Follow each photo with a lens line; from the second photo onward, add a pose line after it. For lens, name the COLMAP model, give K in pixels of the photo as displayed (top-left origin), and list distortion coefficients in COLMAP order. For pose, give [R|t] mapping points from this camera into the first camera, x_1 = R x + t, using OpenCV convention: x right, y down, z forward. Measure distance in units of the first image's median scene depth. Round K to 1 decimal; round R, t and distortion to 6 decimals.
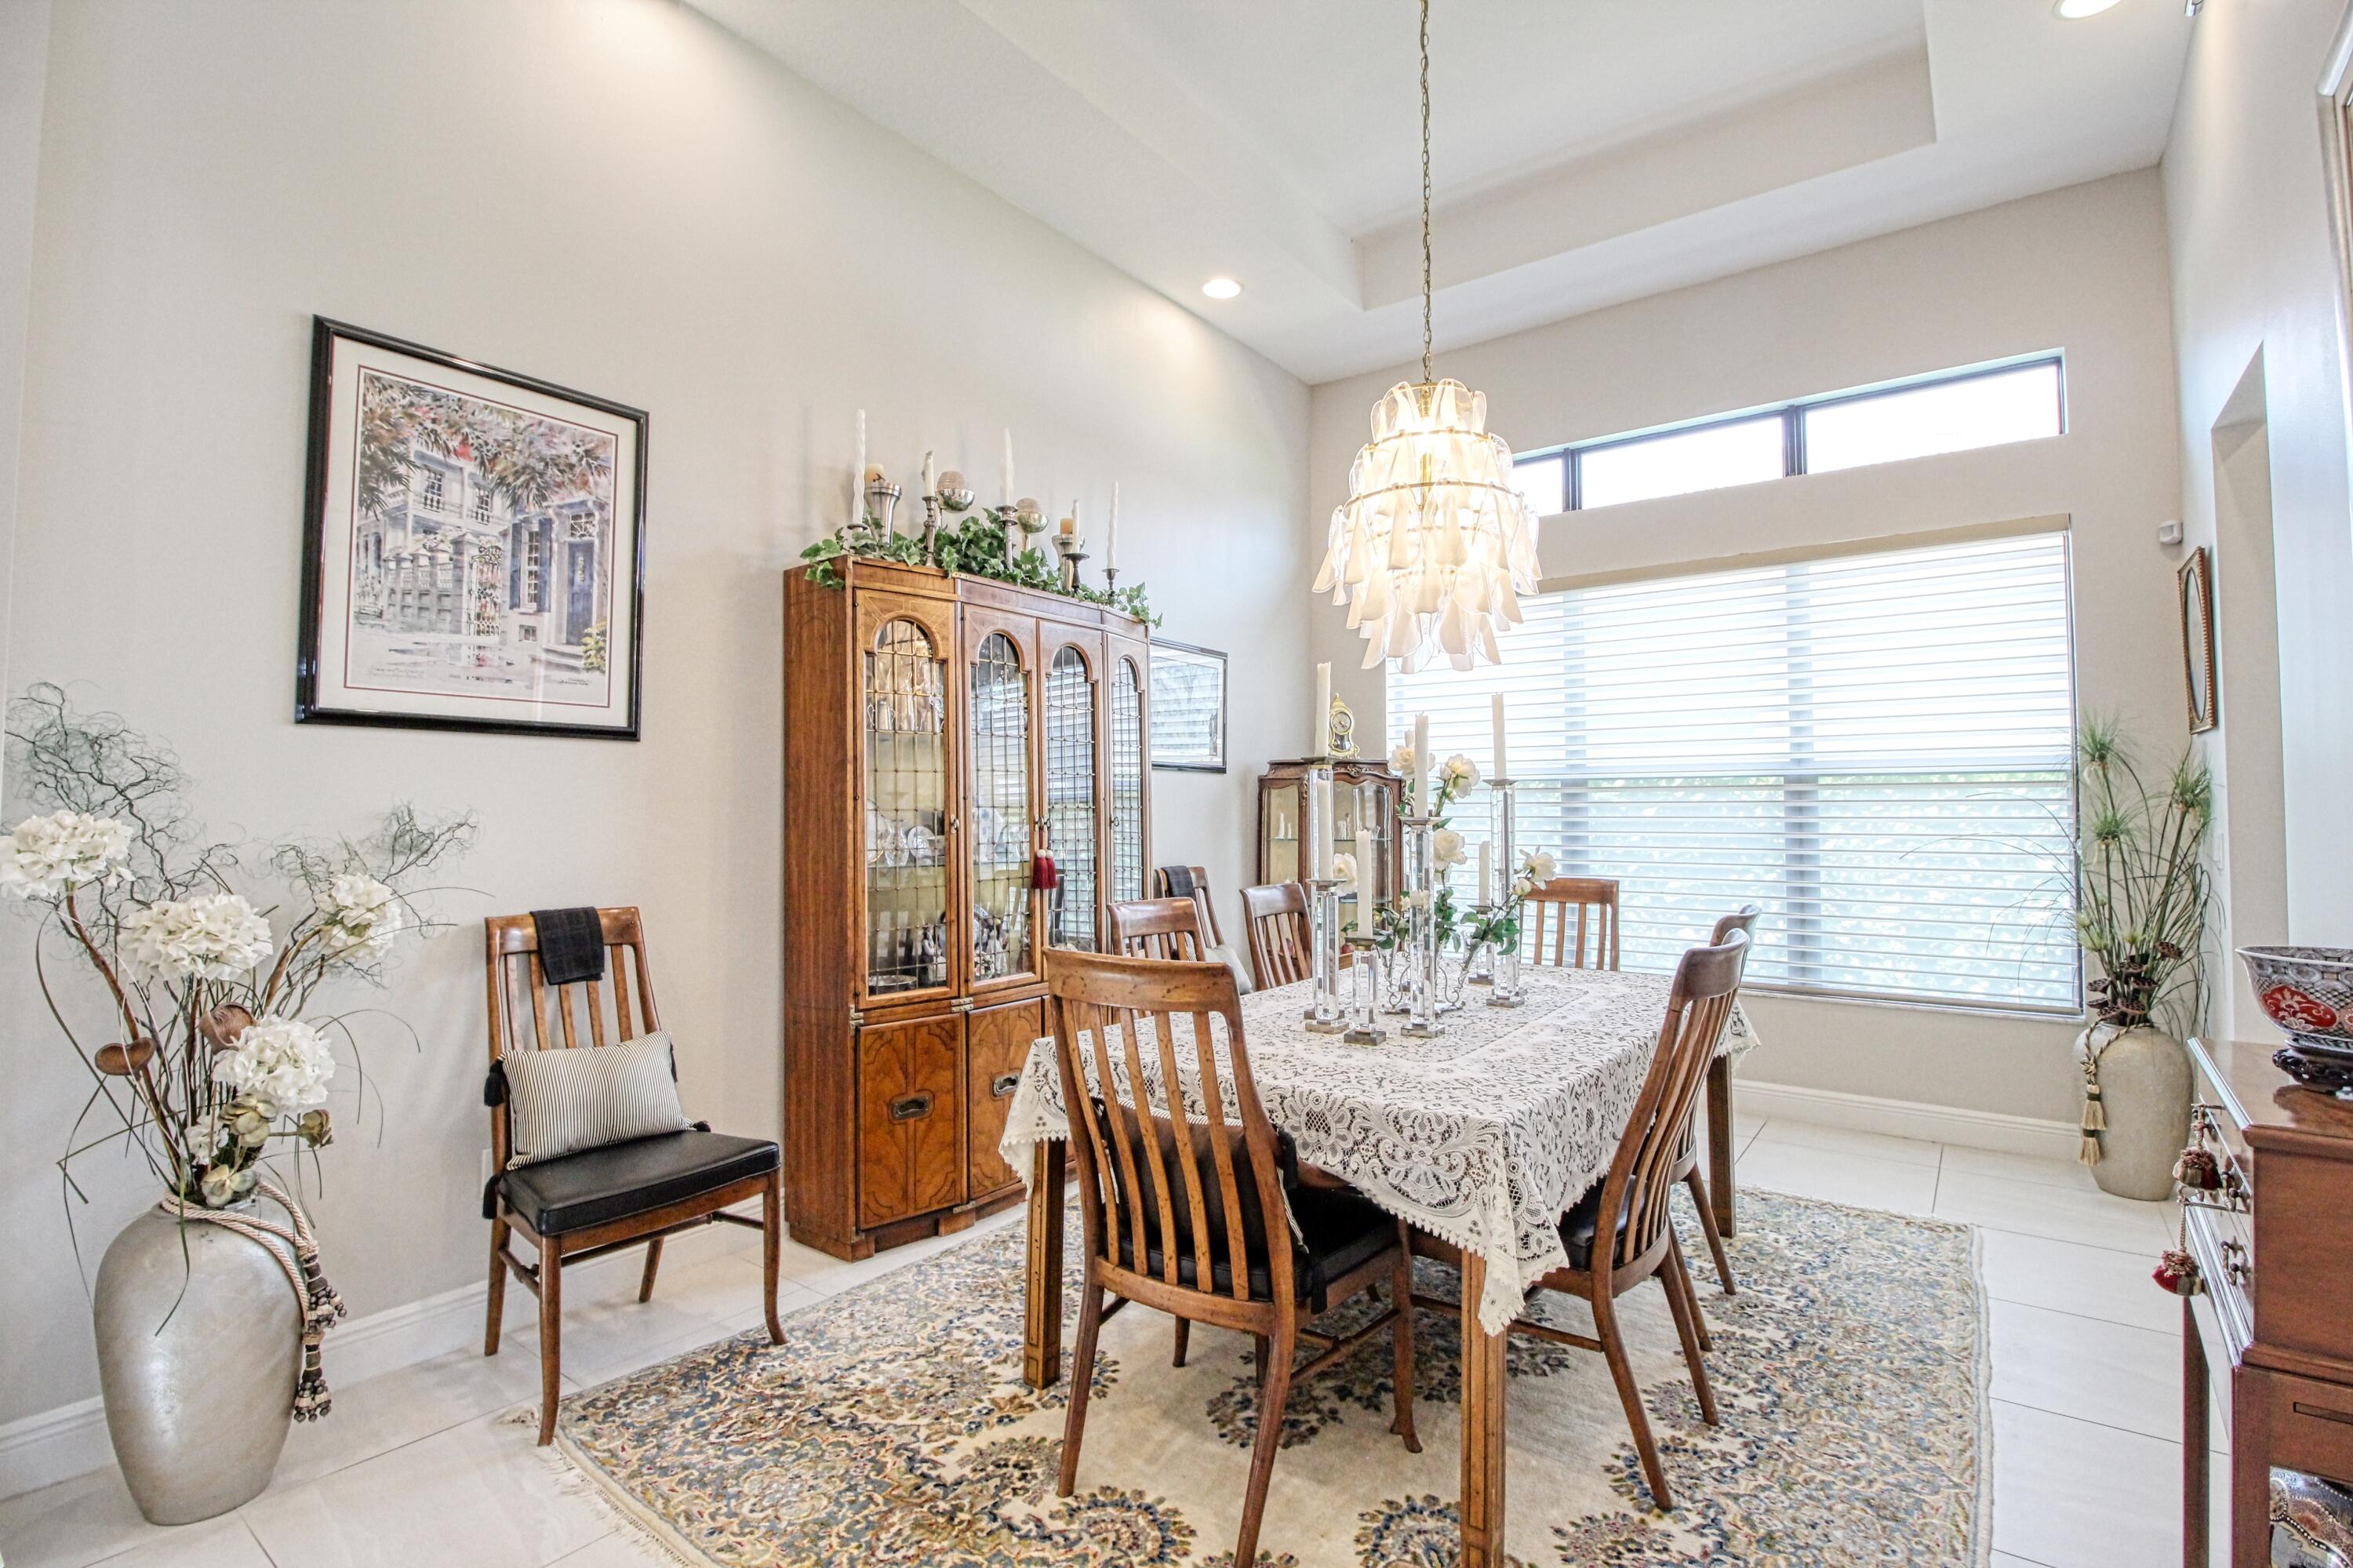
lens RADIAL K [[1093.9, 0, 1190.7], [0, 1093.9, 782.8], [0, 0, 1]] dist [-0.003918, -0.009236]
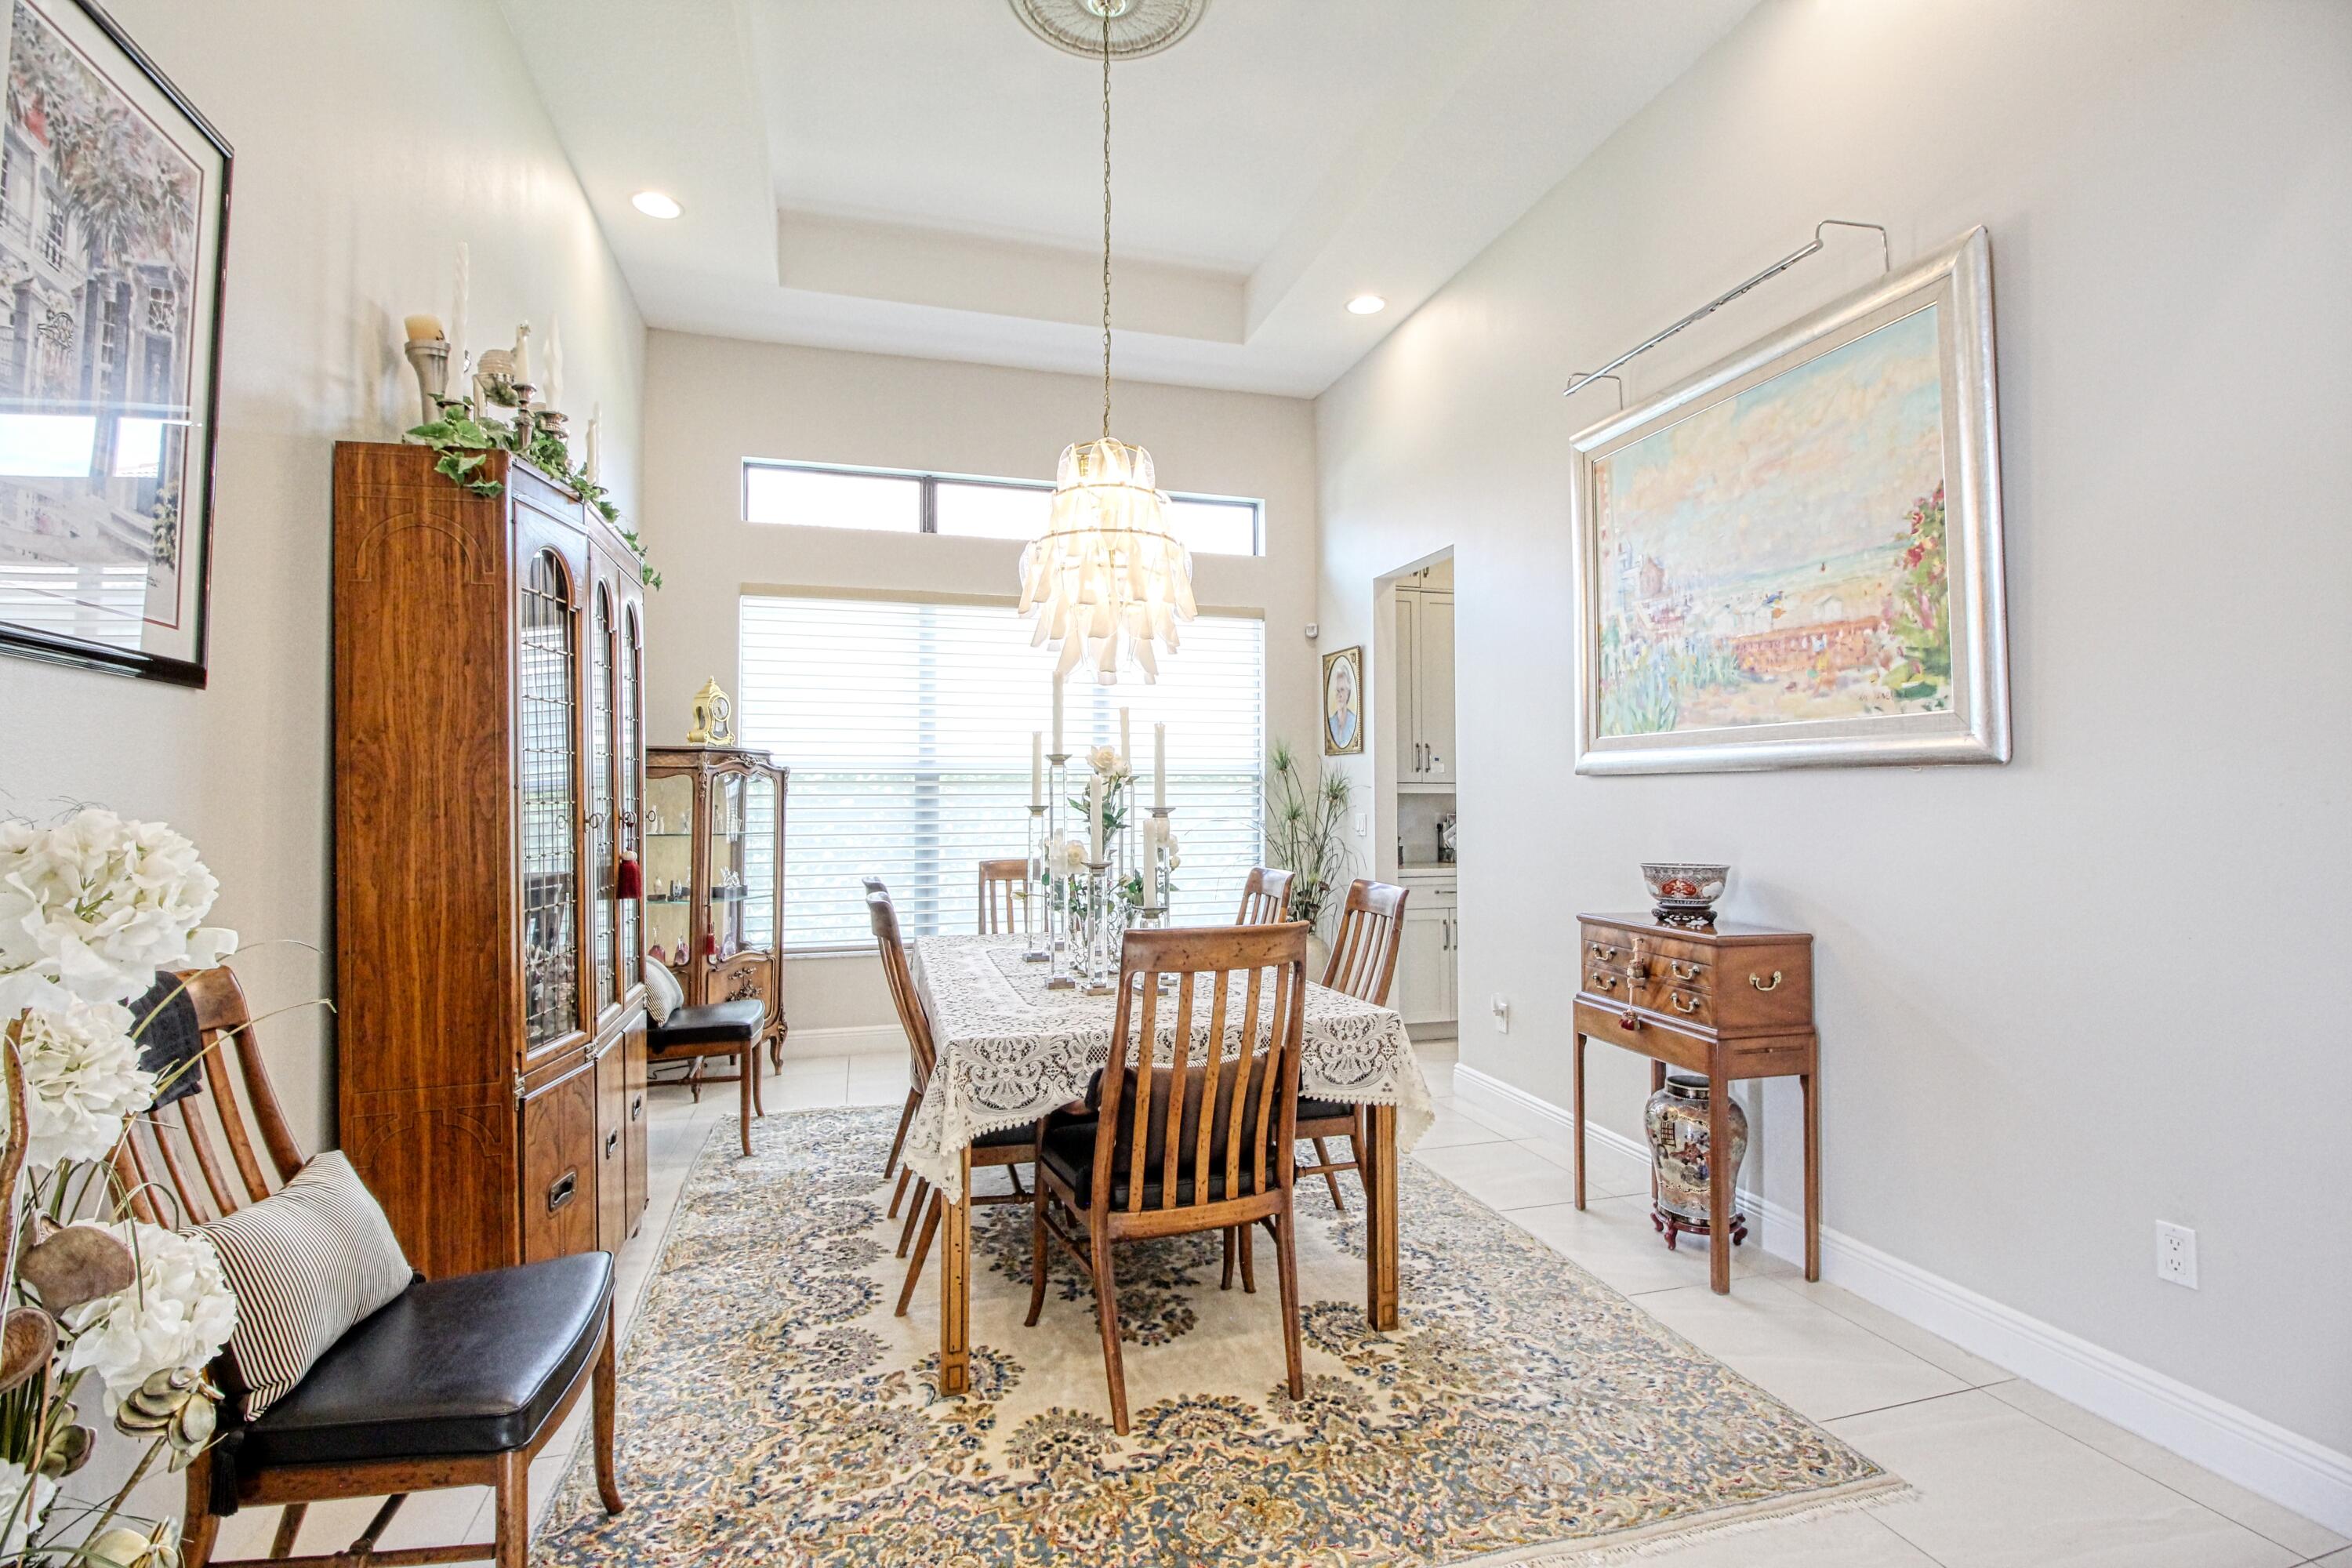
lens RADIAL K [[1093.4, 0, 1188.6], [0, 1093.4, 781.1], [0, 0, 1]] dist [-0.003918, -0.009236]
pose [[0.594742, 0.013704, 0.803800, -0.699160], [-0.018686, 0.999820, -0.003219, 0.004911], [-0.803699, -0.013105, 0.594891, 0.226761]]
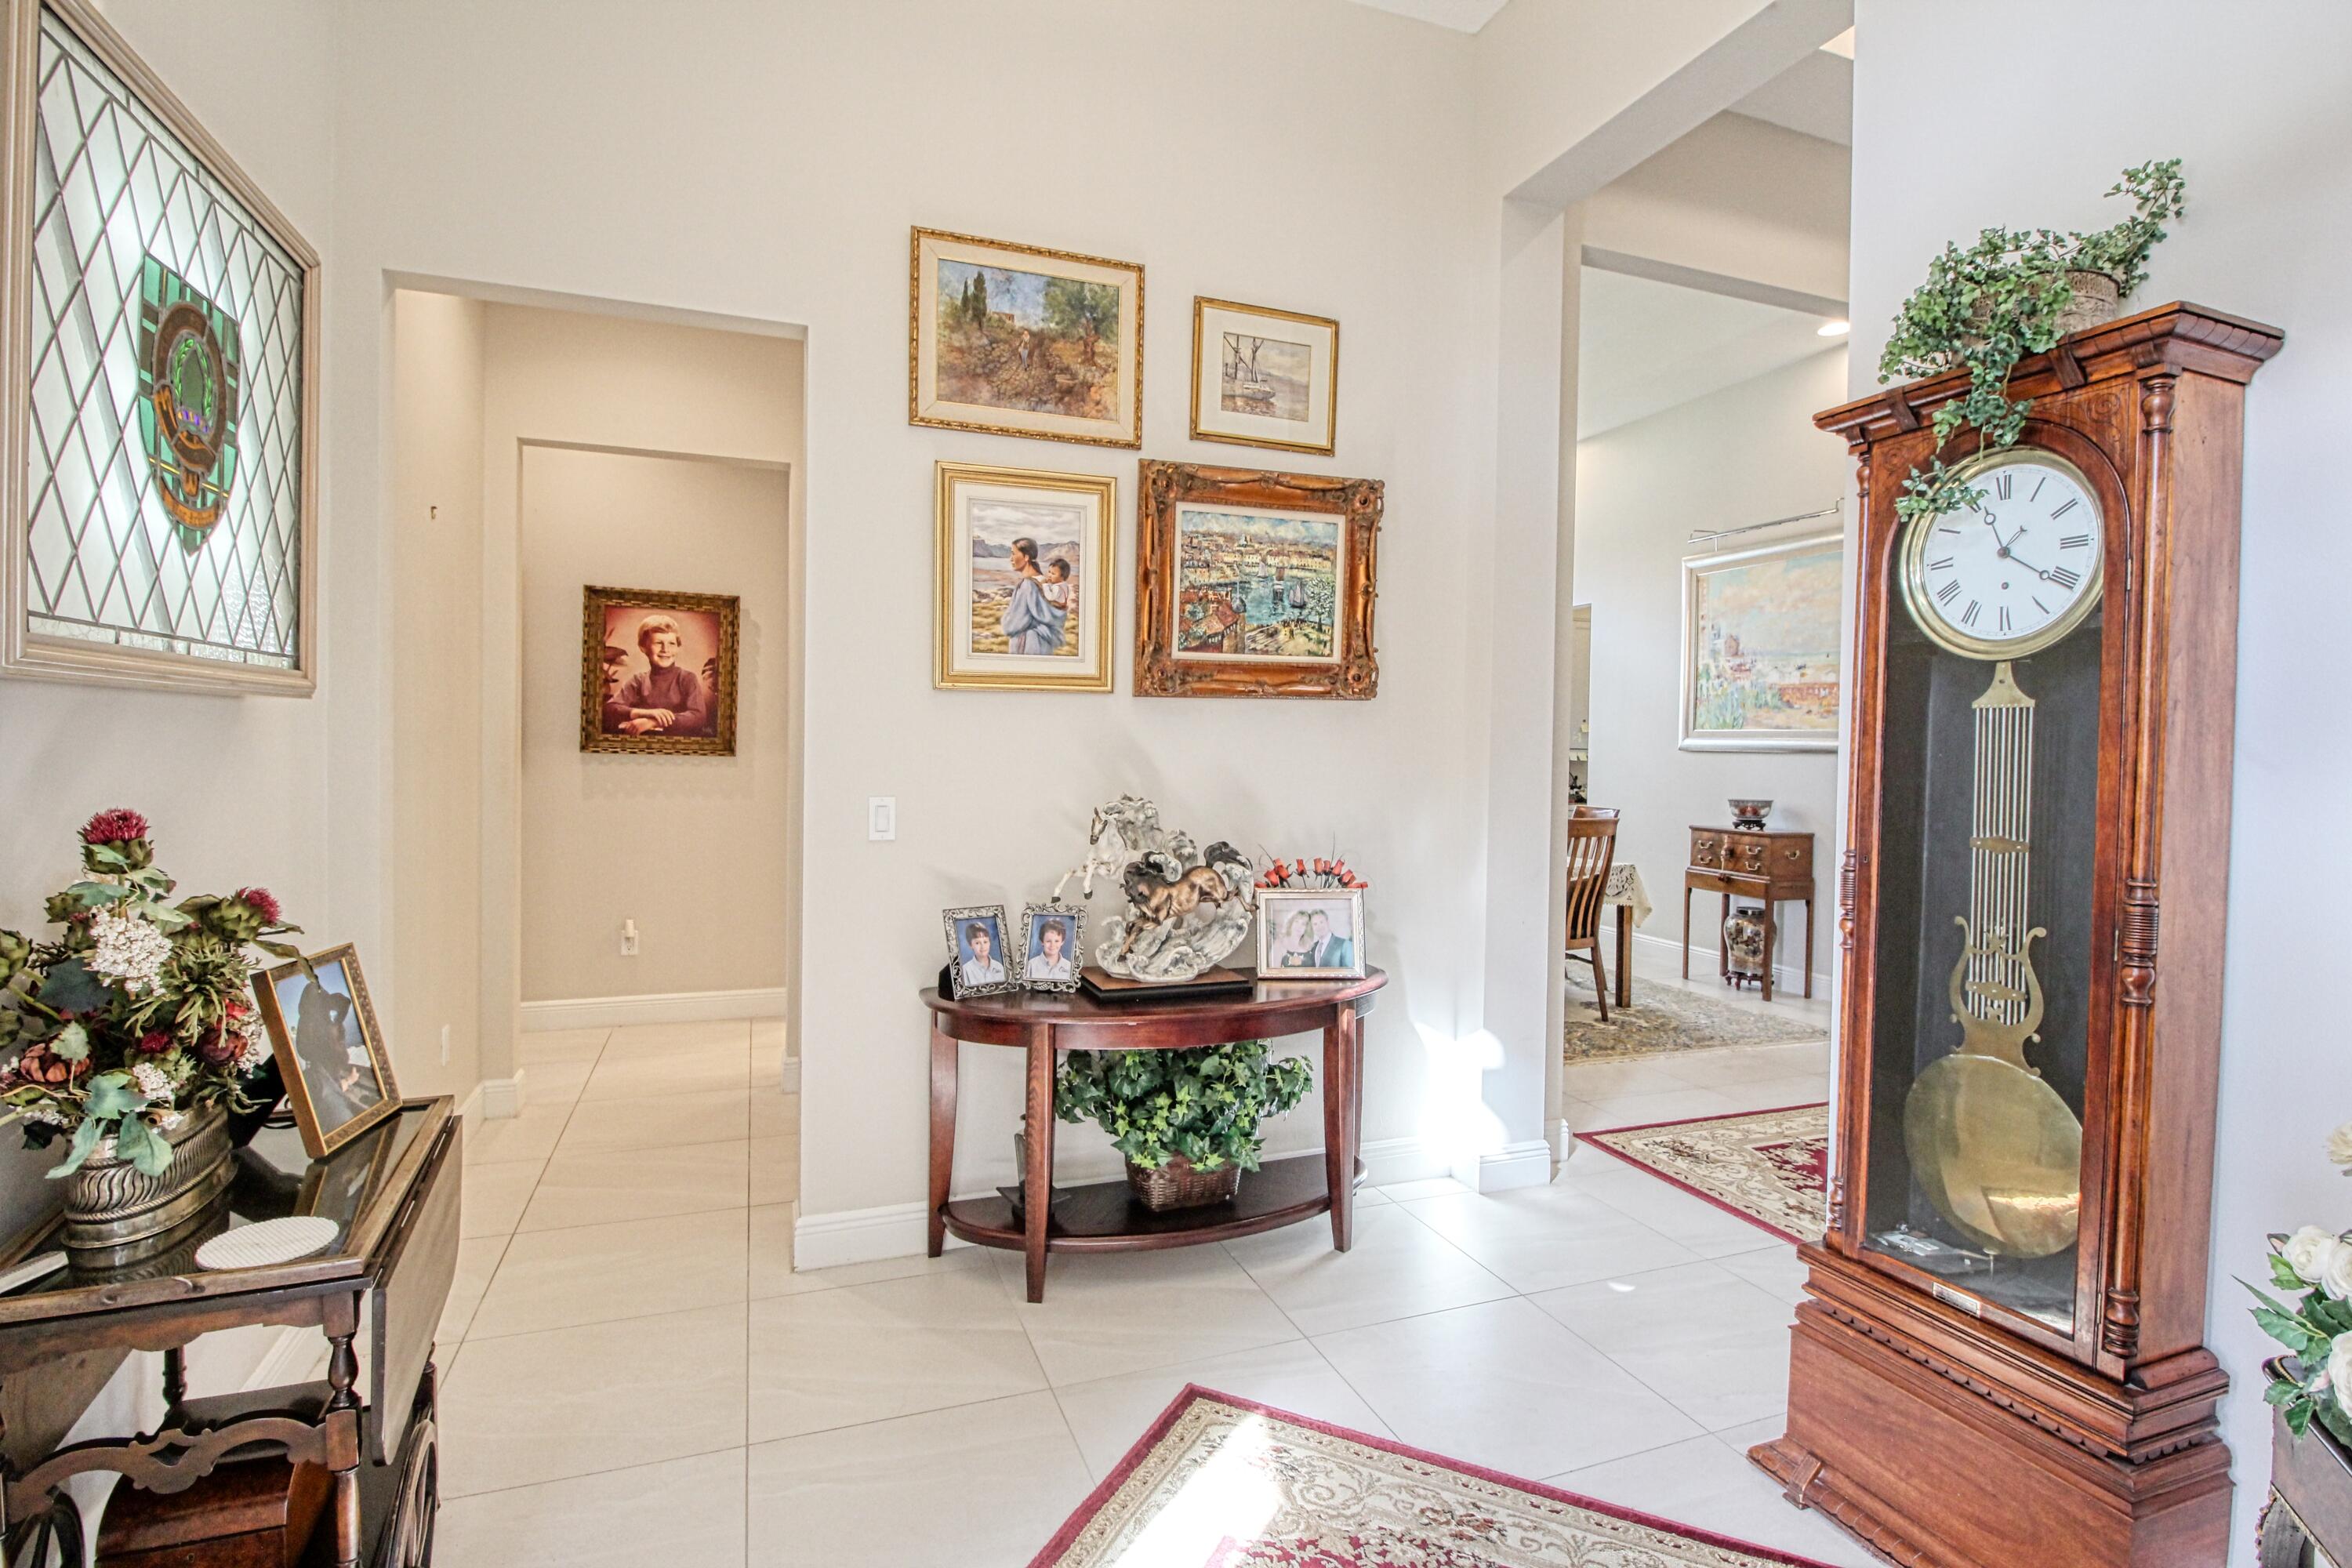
lens RADIAL K [[1158.0, 0, 1182.8], [0, 1158.0, 776.3], [0, 0, 1]] dist [0.005313, 0.000259]
pose [[0.520862, -0.013493, 0.853534, -2.167003], [-0.040391, 0.998366, 0.040431, -0.018156], [-0.852685, -0.055534, 0.519466, 0.246323]]
